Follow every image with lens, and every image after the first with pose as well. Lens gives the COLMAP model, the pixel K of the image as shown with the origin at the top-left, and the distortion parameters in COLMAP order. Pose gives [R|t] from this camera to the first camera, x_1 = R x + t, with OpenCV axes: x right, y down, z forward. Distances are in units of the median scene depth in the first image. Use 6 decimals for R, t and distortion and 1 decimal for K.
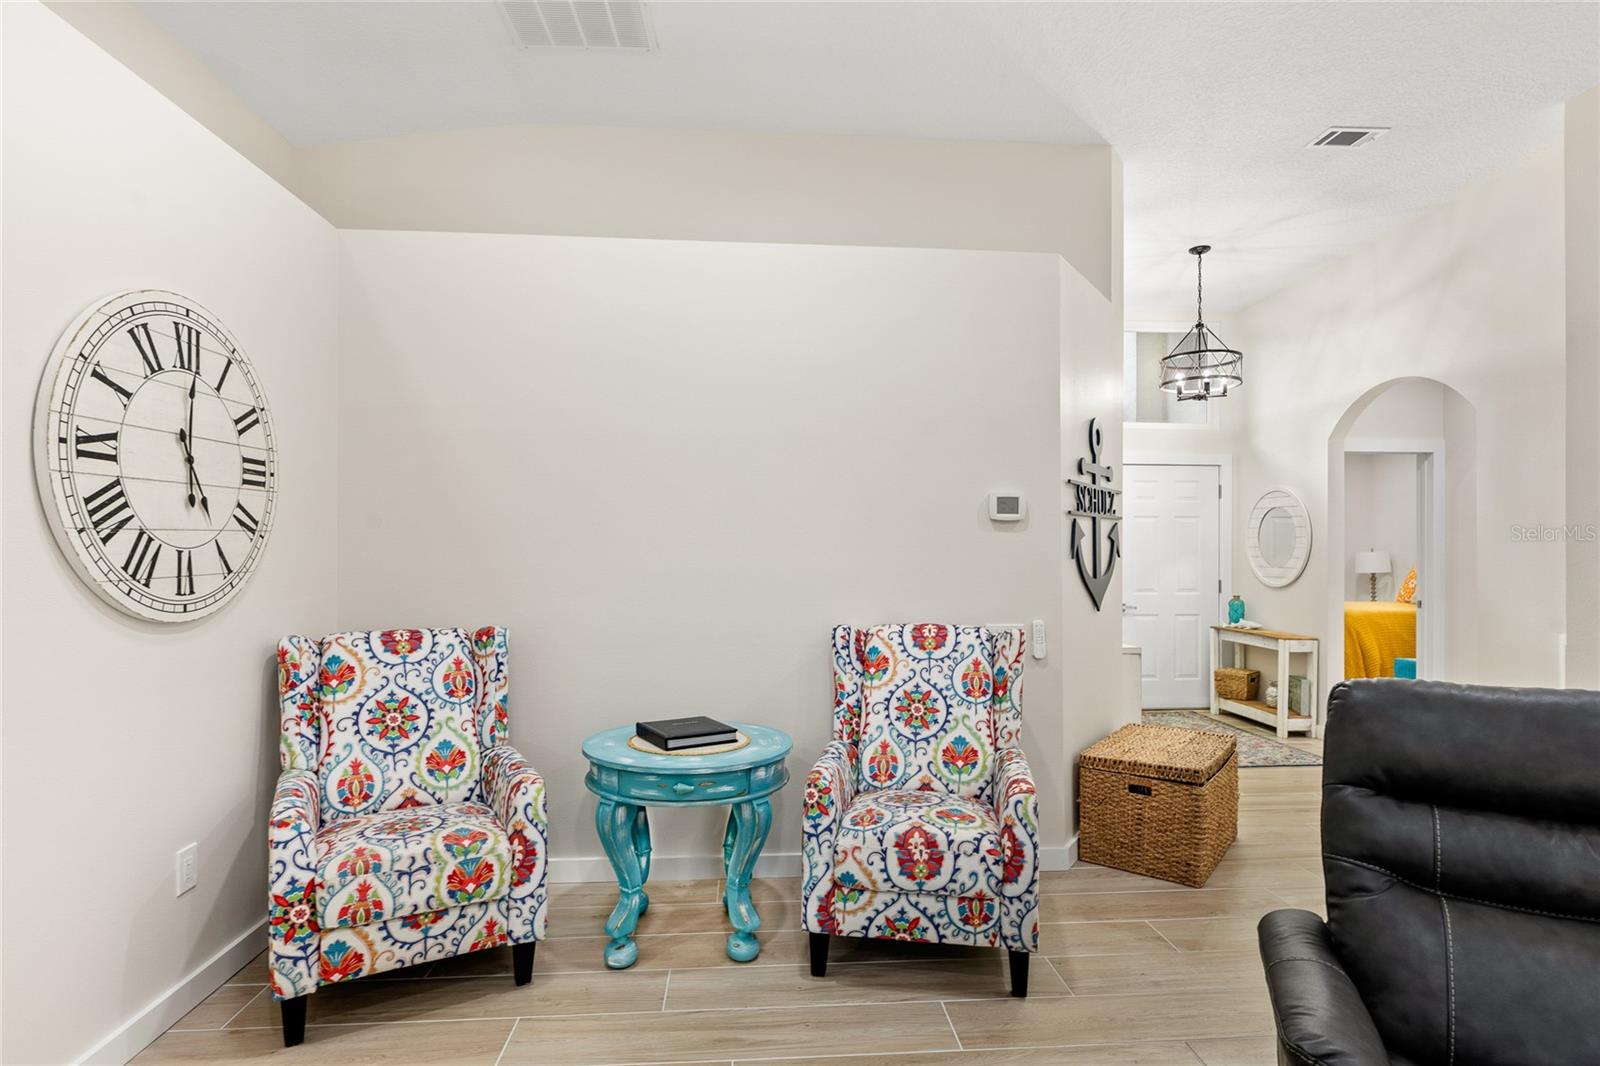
lens RADIAL K [[817.1, 0, 805.4], [0, 817.1, 547.2], [0, 0, 1]] dist [0.001788, 0.000650]
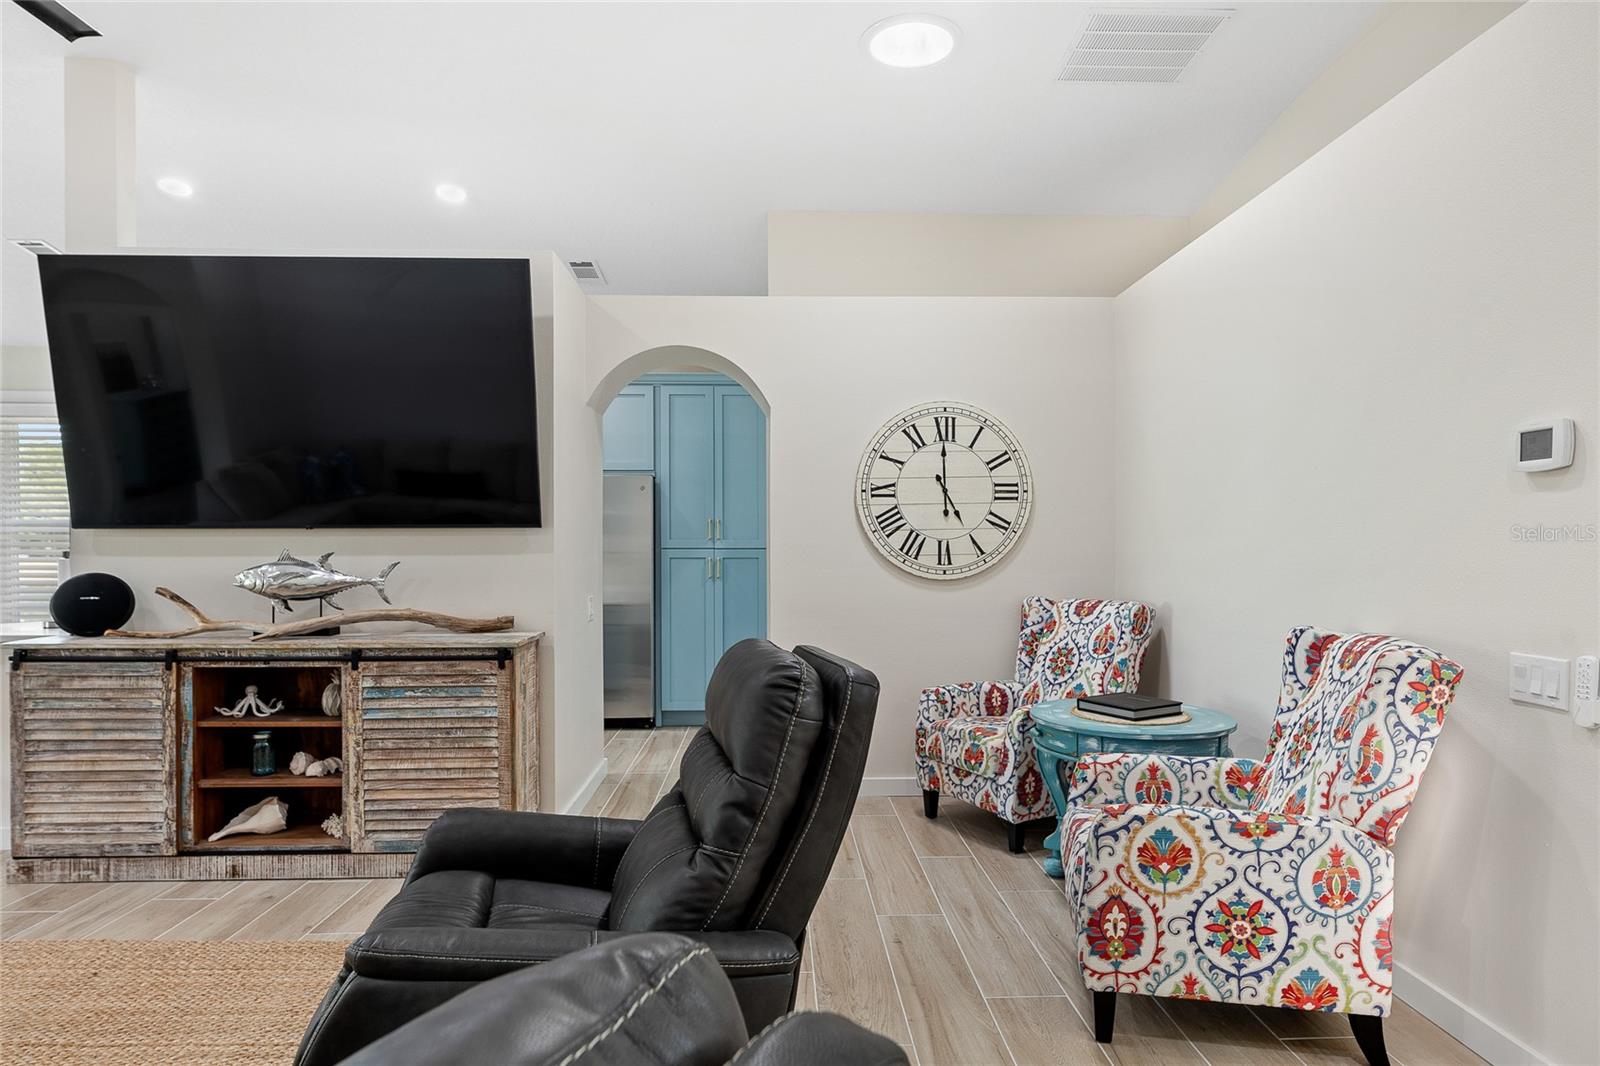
lens RADIAL K [[929.1, 0, 806.7], [0, 929.1, 568.1], [0, 0, 1]] dist [0.004312, -0.001734]
pose [[-0.036066, 0.017155, -0.999202, 1.325047], [0.005754, 0.999840, 0.016958, 0.028622], [0.999333, -0.005138, -0.036159, 0.768758]]
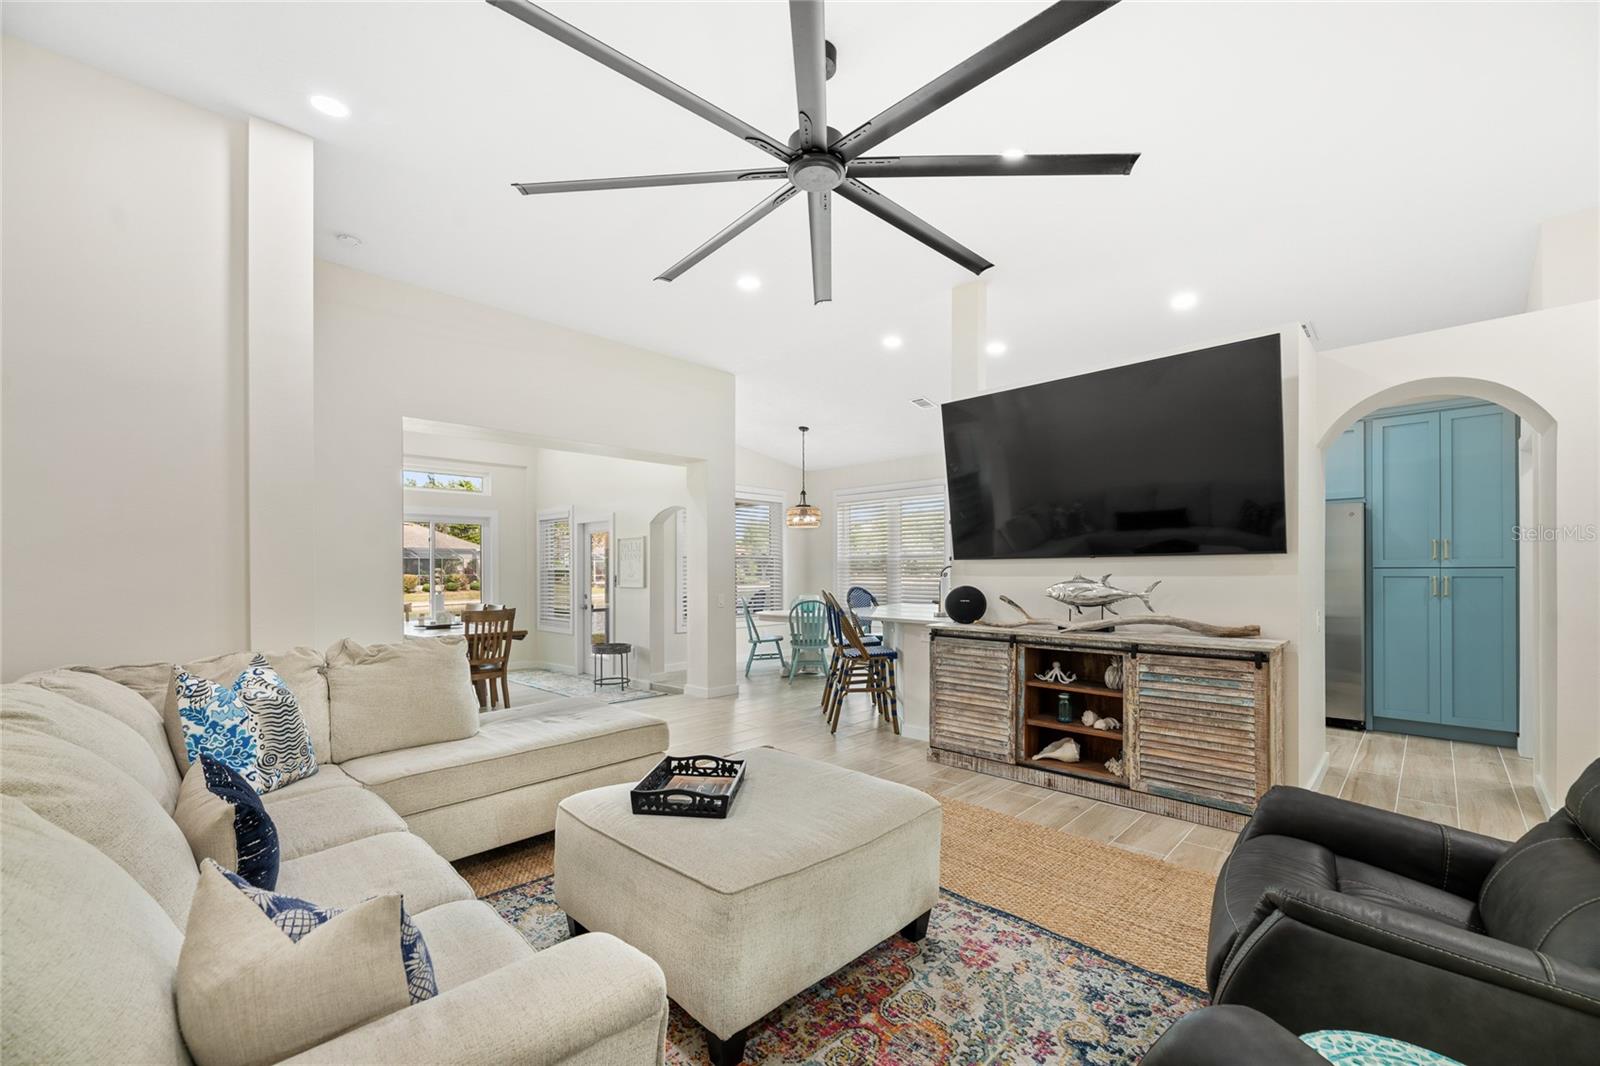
lens RADIAL K [[655.0, 0, 801.9], [0, 655.0, 570.0], [0, 0, 1]] dist [-0.000561, -0.000063]
pose [[-0.746992, 0.003029, -0.664827, 1.396178], [0.008134, 0.999956, -0.004583, 0.014915], [0.664784, -0.008831, -0.746984, 0.586285]]
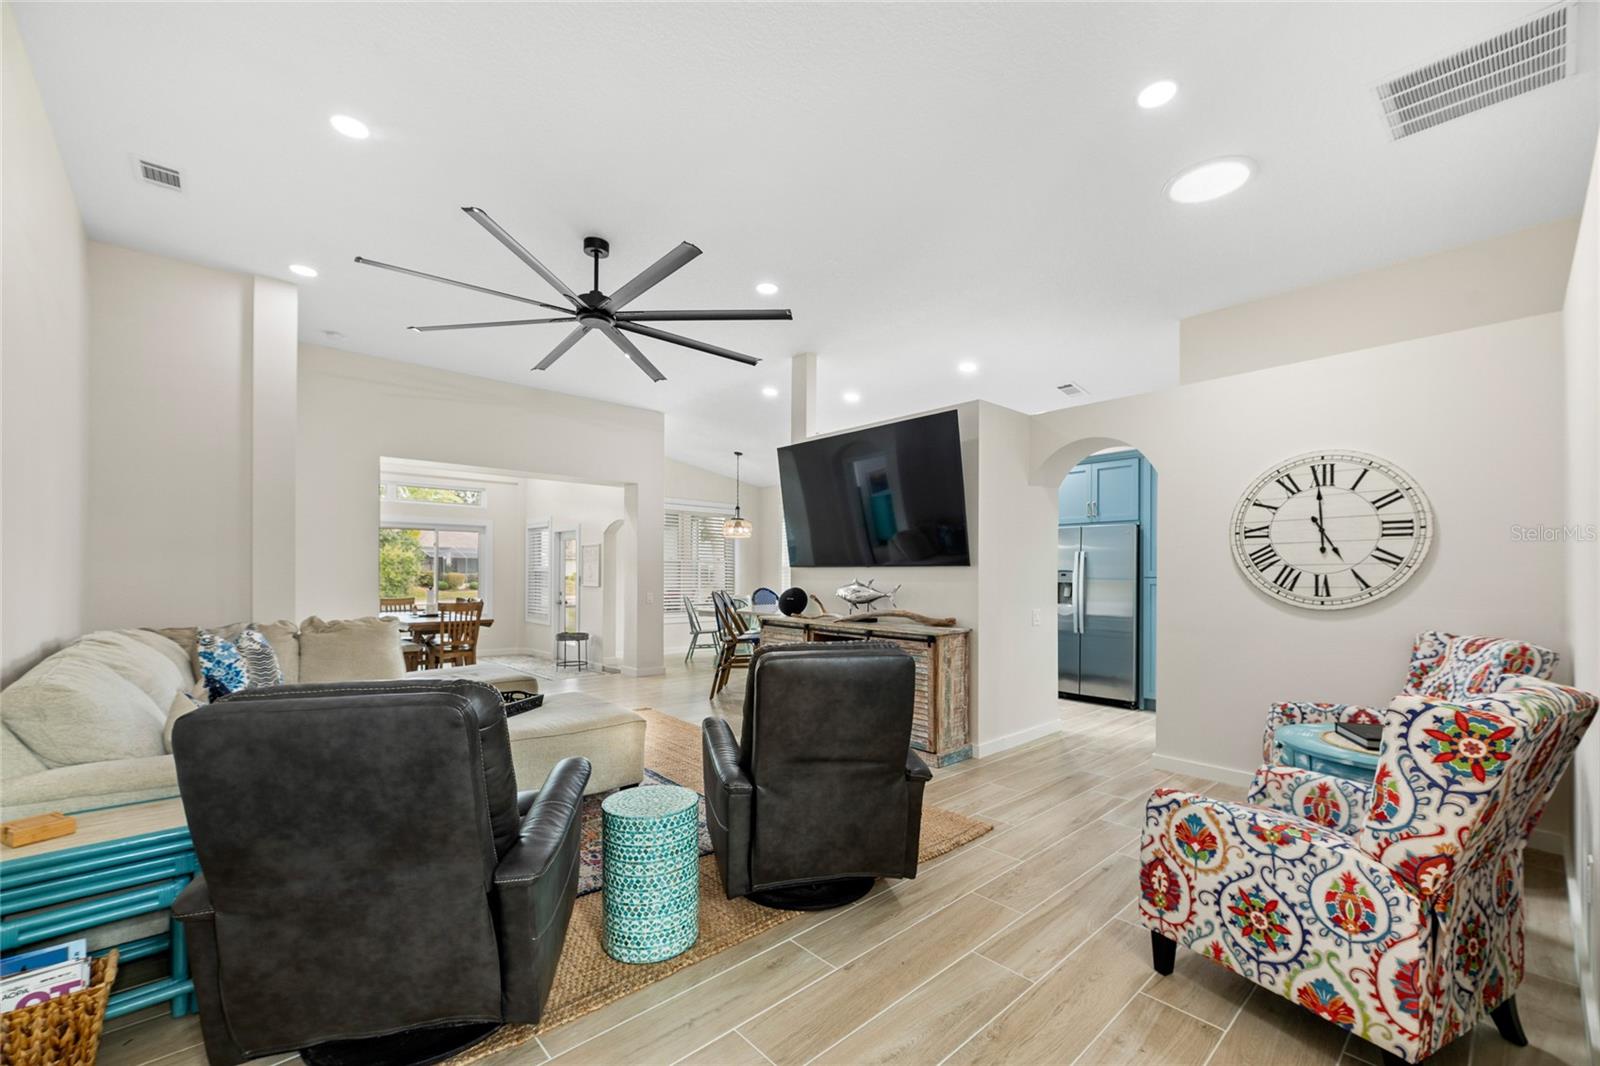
lens RADIAL K [[649.8, 0, 805.9], [0, 649.8, 569.4], [0, 0, 1]] dist [0.006497, 0.000124]
pose [[-0.784424, -0.008440, -0.620168, 1.264865], [-0.003552, 0.999952, -0.009115, 0.010460], [0.620215, -0.004947, -0.784416, 1.480300]]
